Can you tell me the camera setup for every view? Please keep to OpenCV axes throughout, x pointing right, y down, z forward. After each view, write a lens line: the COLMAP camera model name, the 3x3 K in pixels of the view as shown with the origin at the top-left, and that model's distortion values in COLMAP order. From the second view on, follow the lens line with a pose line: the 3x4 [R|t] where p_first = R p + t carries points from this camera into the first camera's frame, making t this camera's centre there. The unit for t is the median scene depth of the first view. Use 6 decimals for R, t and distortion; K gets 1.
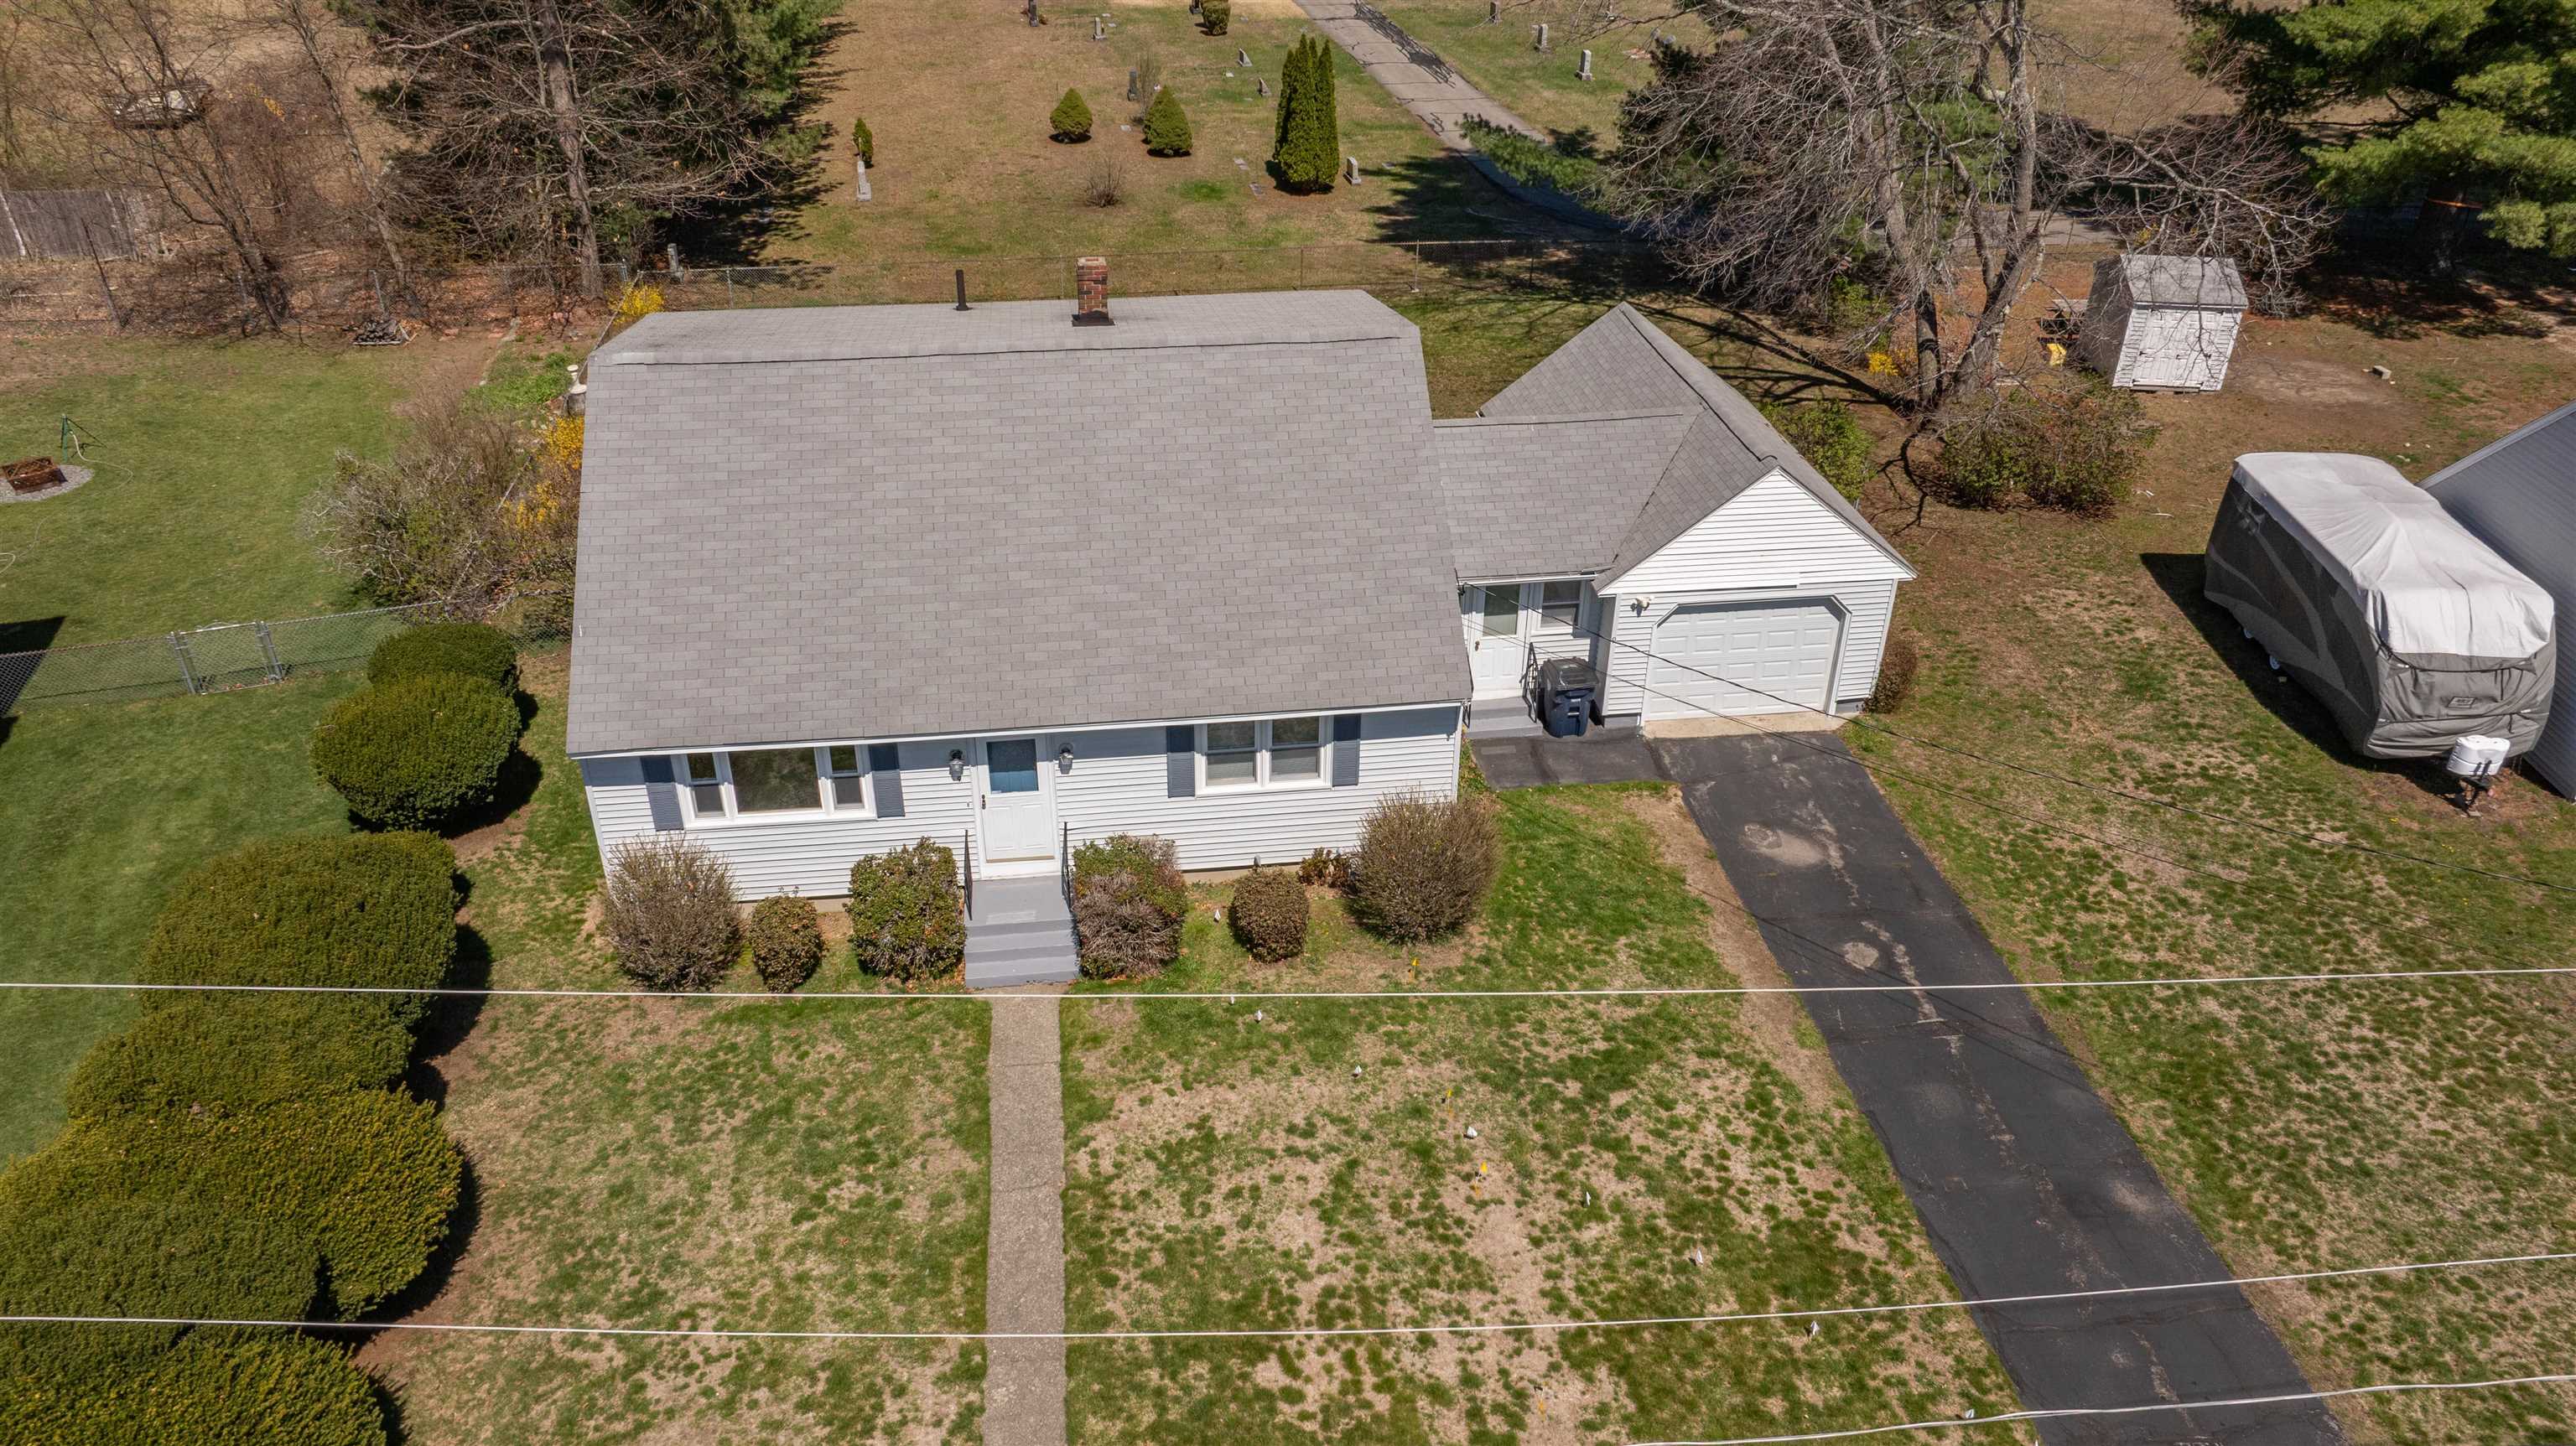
lens RADIAL K [[1787.3, 0, 1288.0], [0, 1787.3, 723.0], [0, 0, 1]] dist [-0.019812, -0.003368]
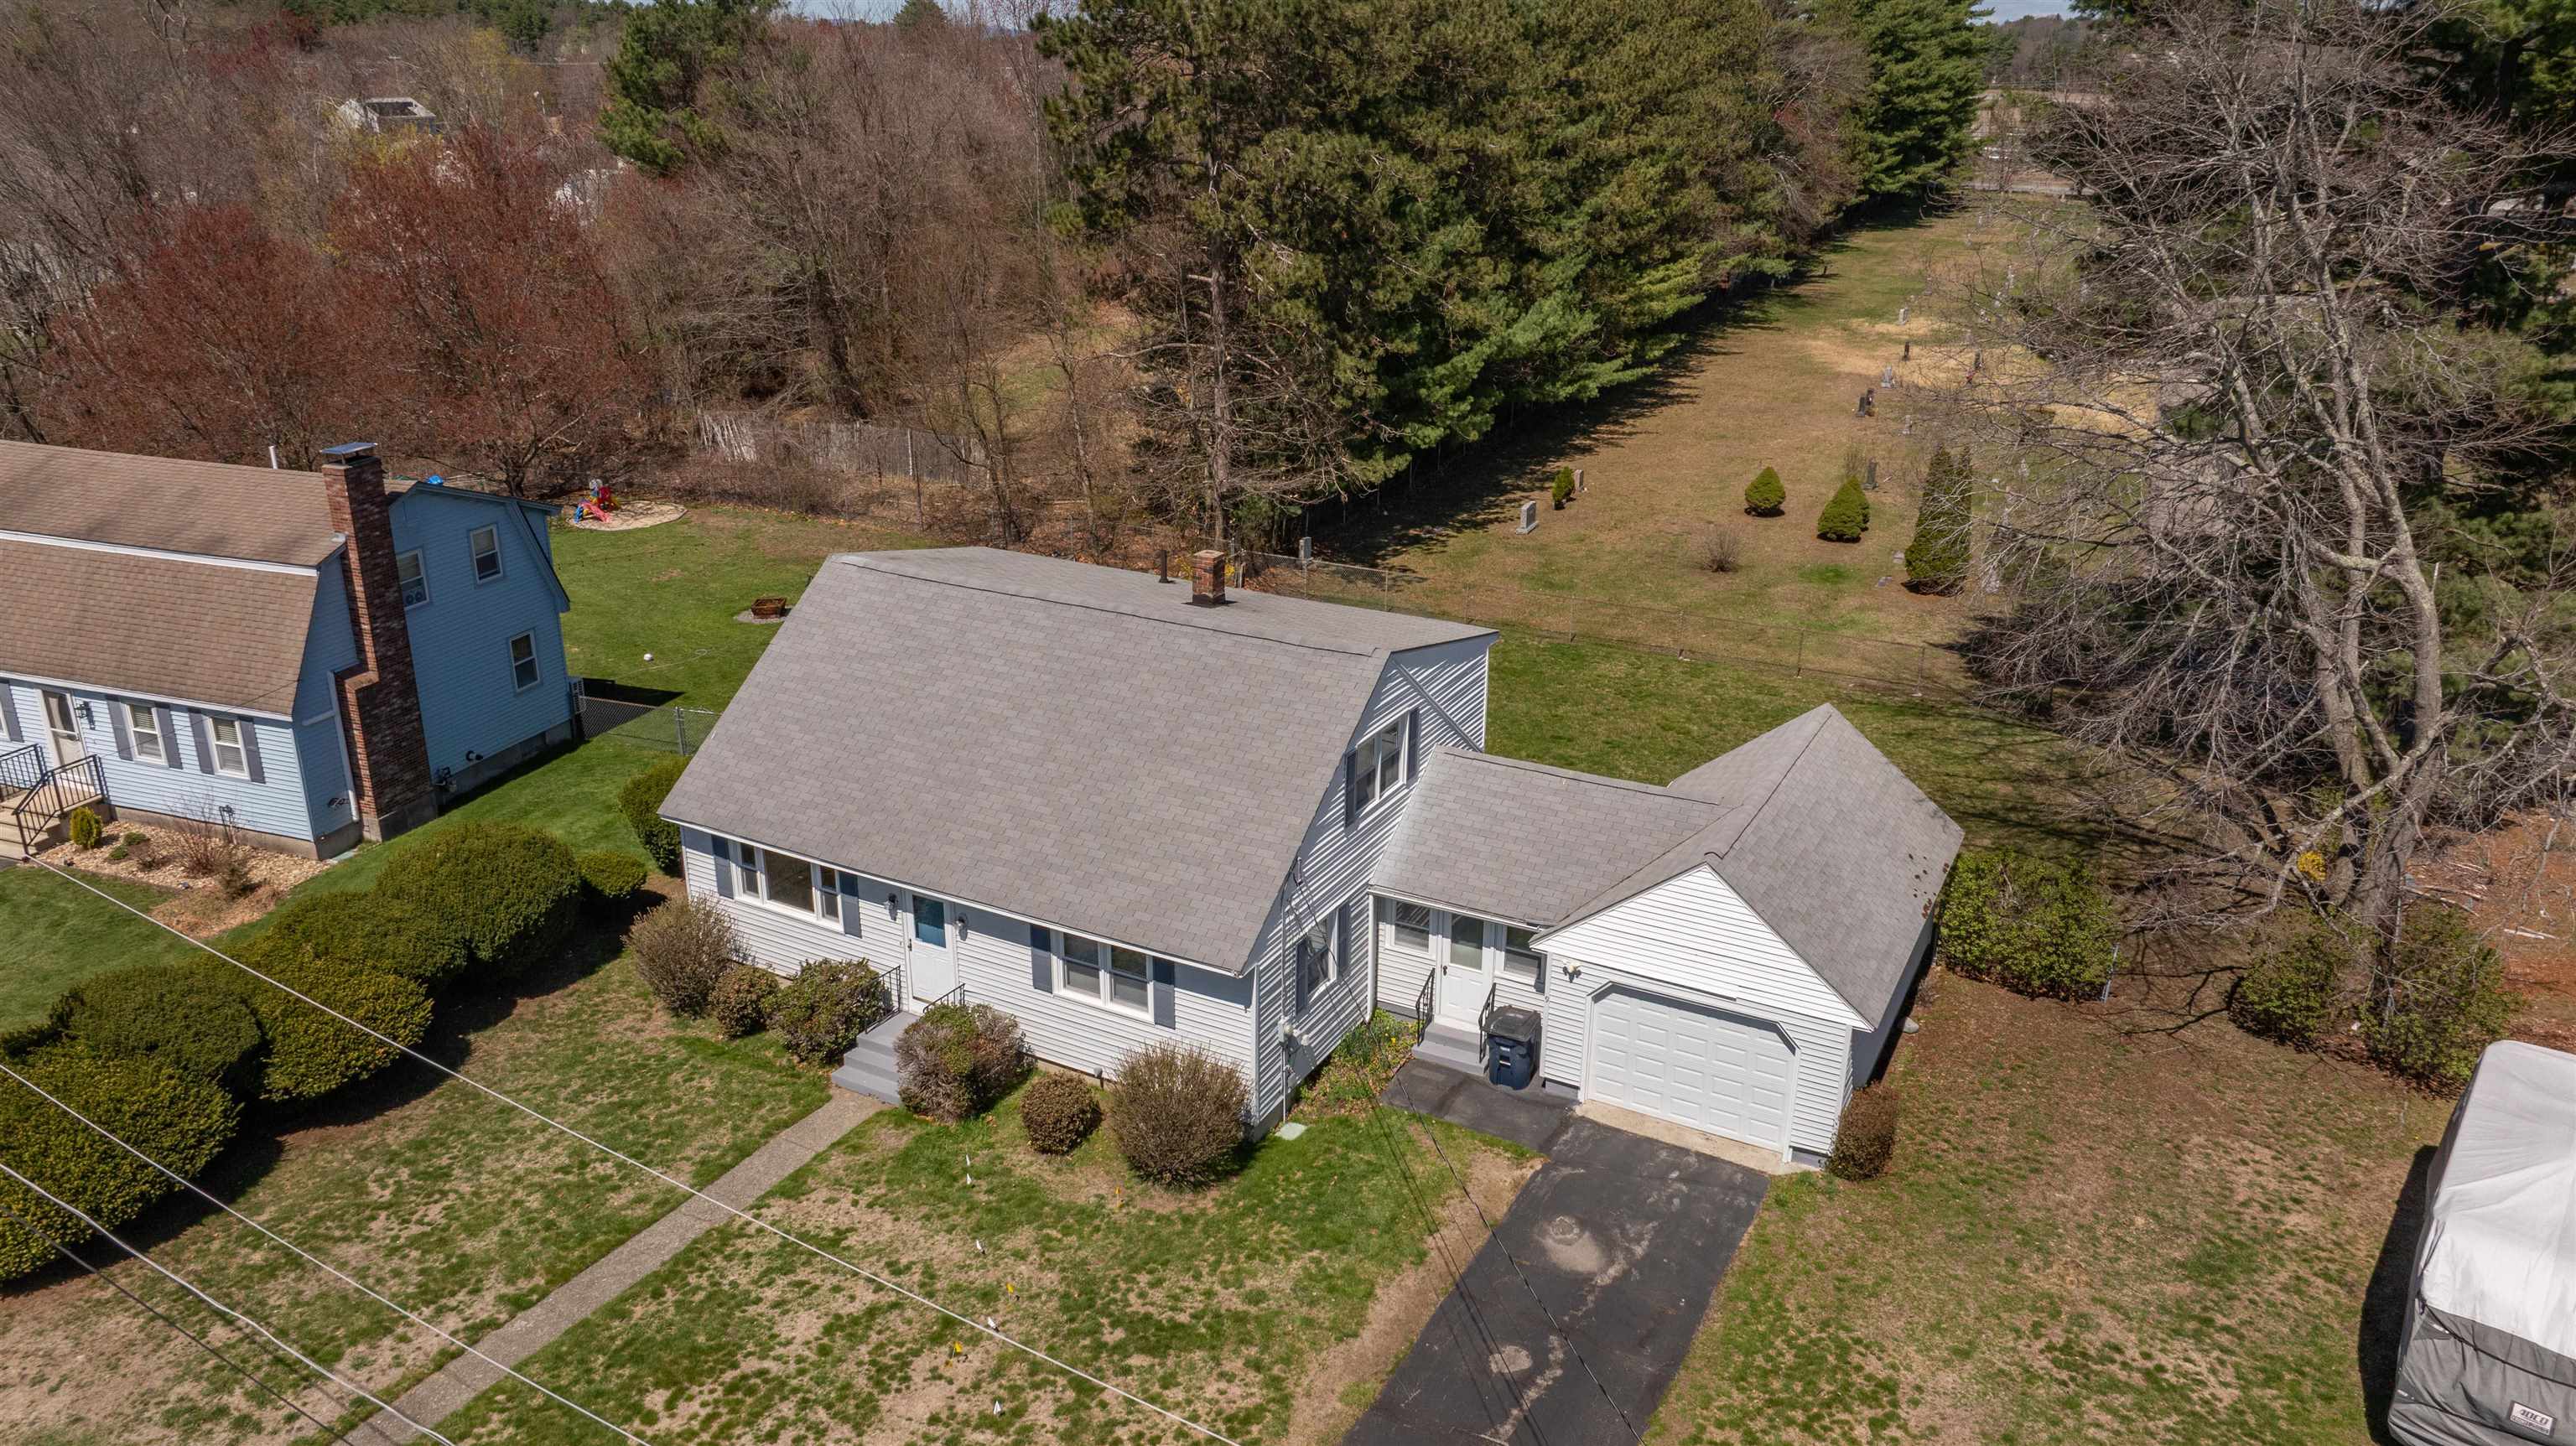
lens RADIAL K [[1787.3, 0, 1288.0], [0, 1787.3, 723.0], [0, 0, 1]] dist [-0.019812, -0.003368]
pose [[0.804532, 0.202003, -0.558501, 0.688874], [-0.308266, 0.945819, -0.101972, -0.054279], [0.507642, 0.254207, 0.823212, 0.093088]]
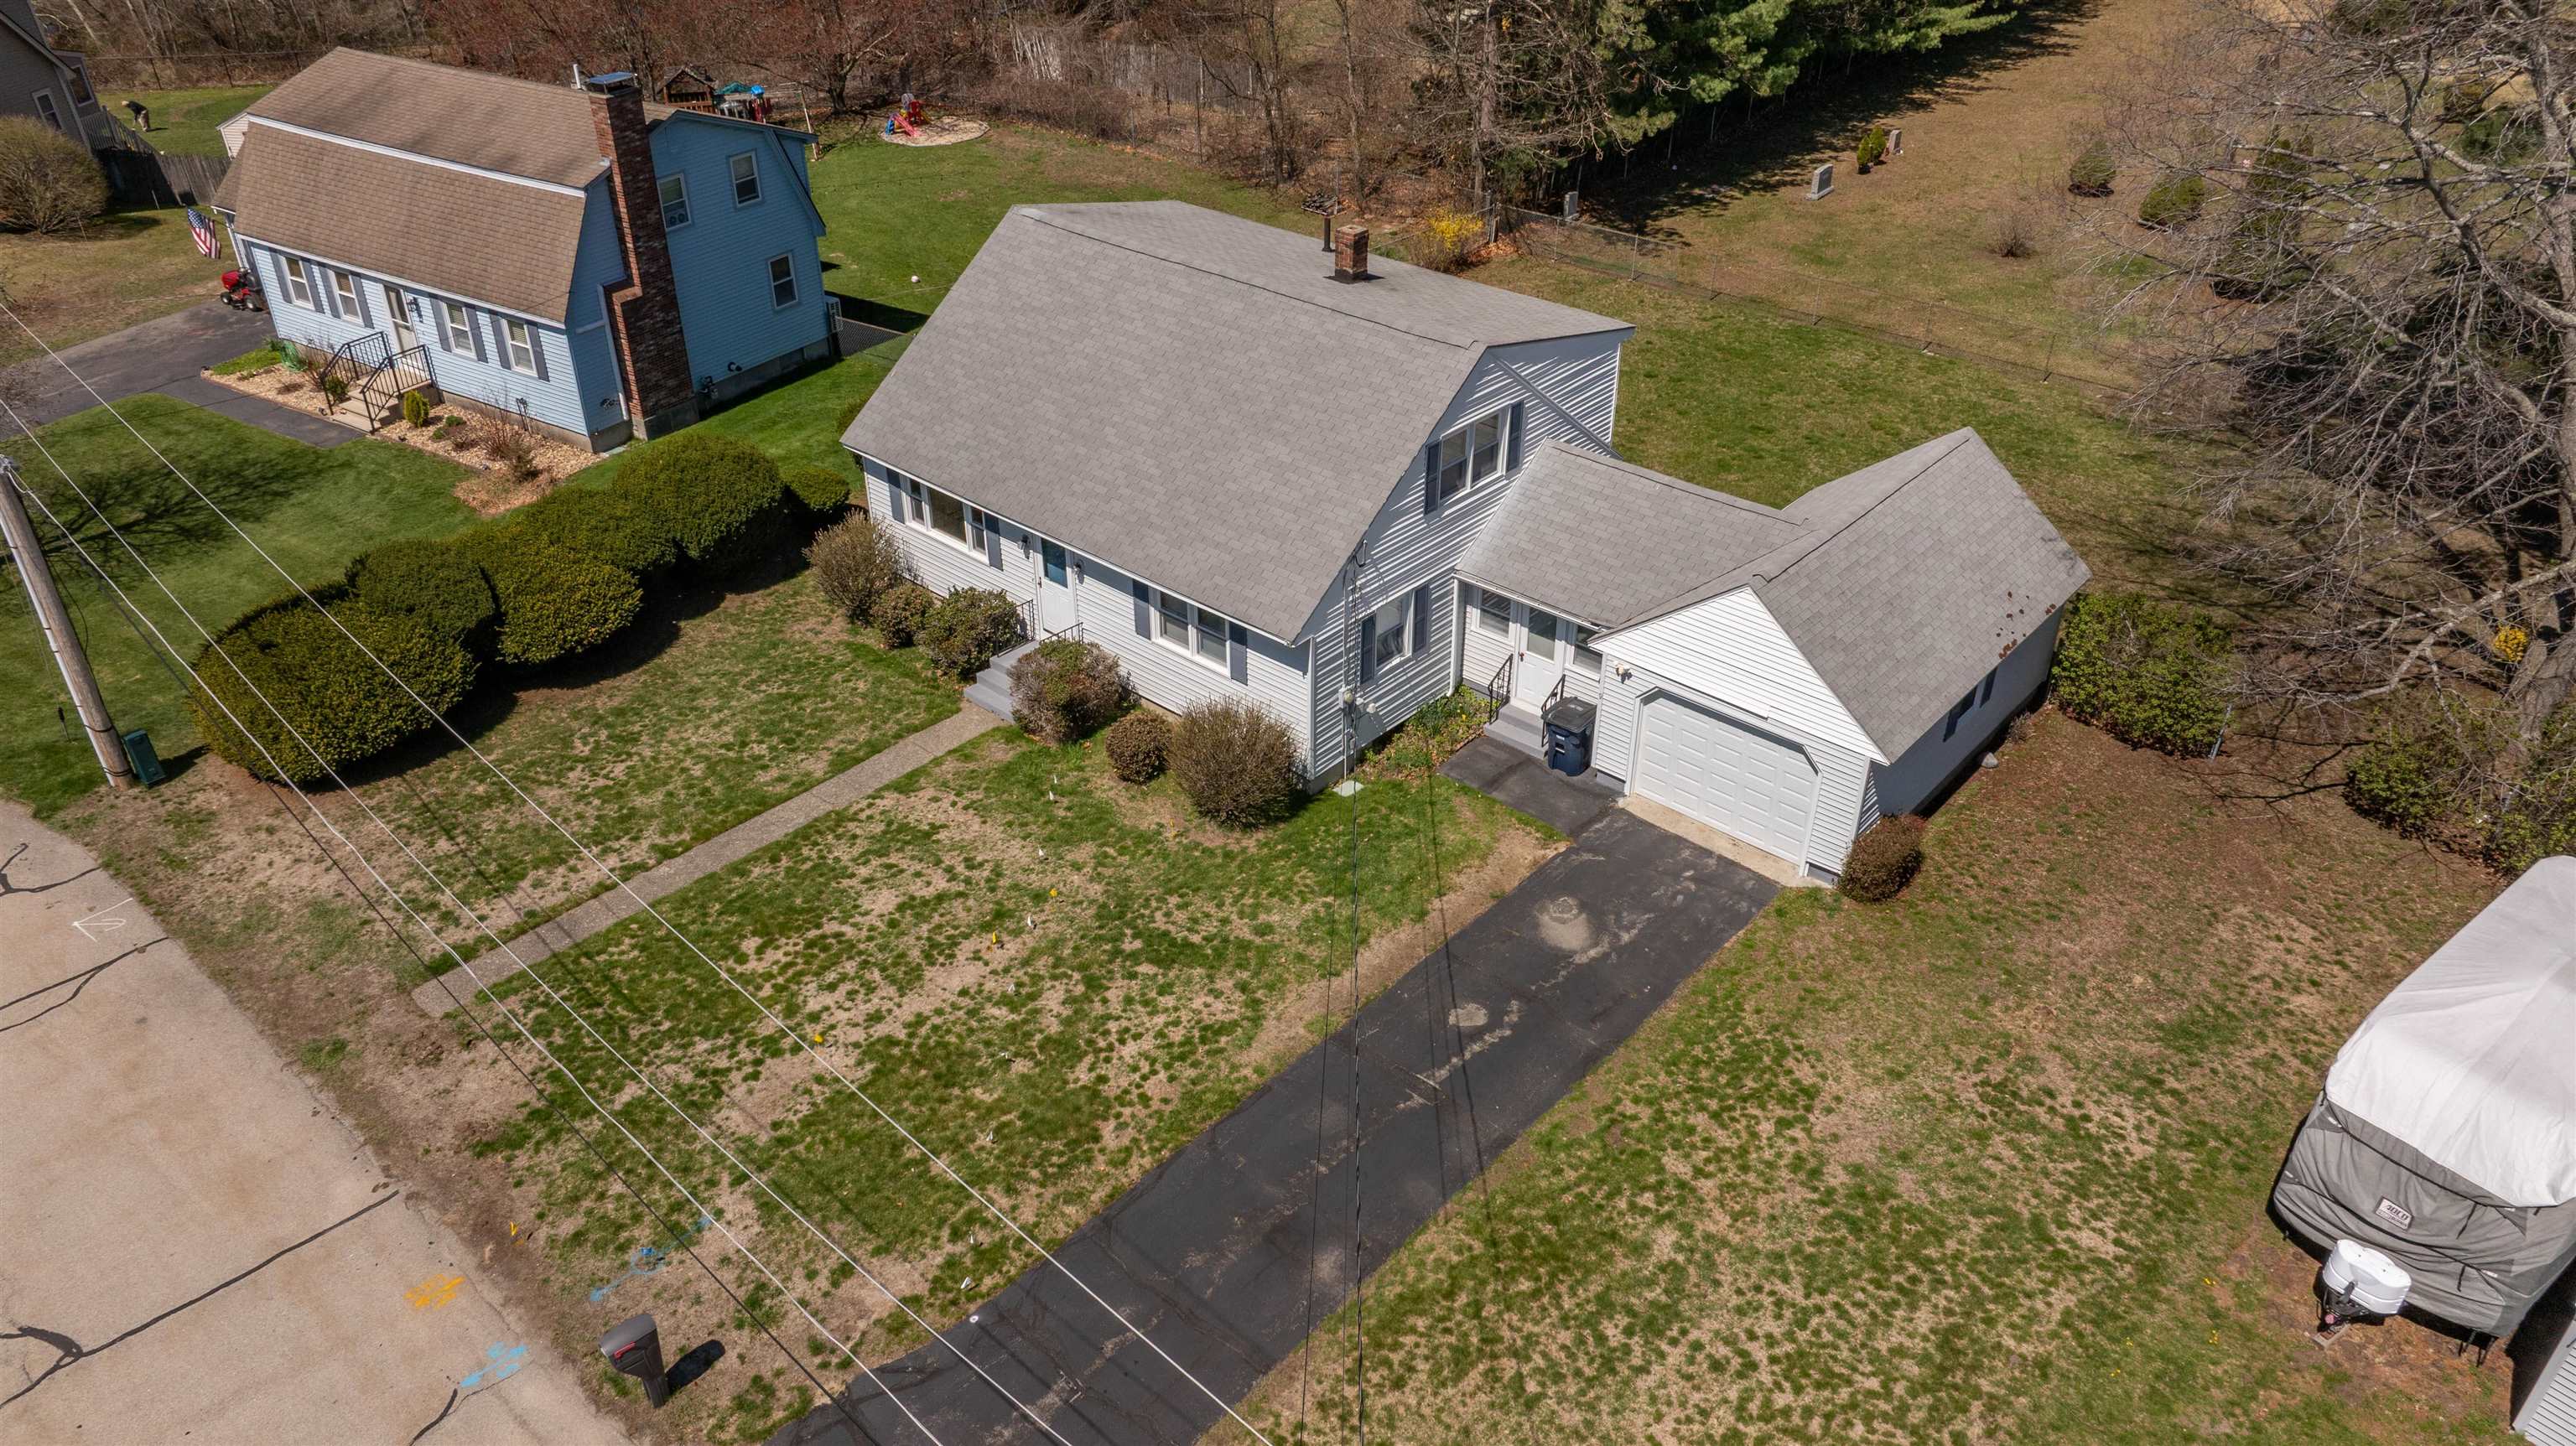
lens RADIAL K [[1764.8, 0, 1288.0], [0, 1764.8, 723.0], [0, 0, 1]] dist [0.020296, -0.115223]
pose [[0.650233, 0.398762, -0.646672, 0.857864], [-0.389866, 0.905699, 0.166475, -0.154883], [0.652074, 0.143868, 0.744380, 0.149253]]
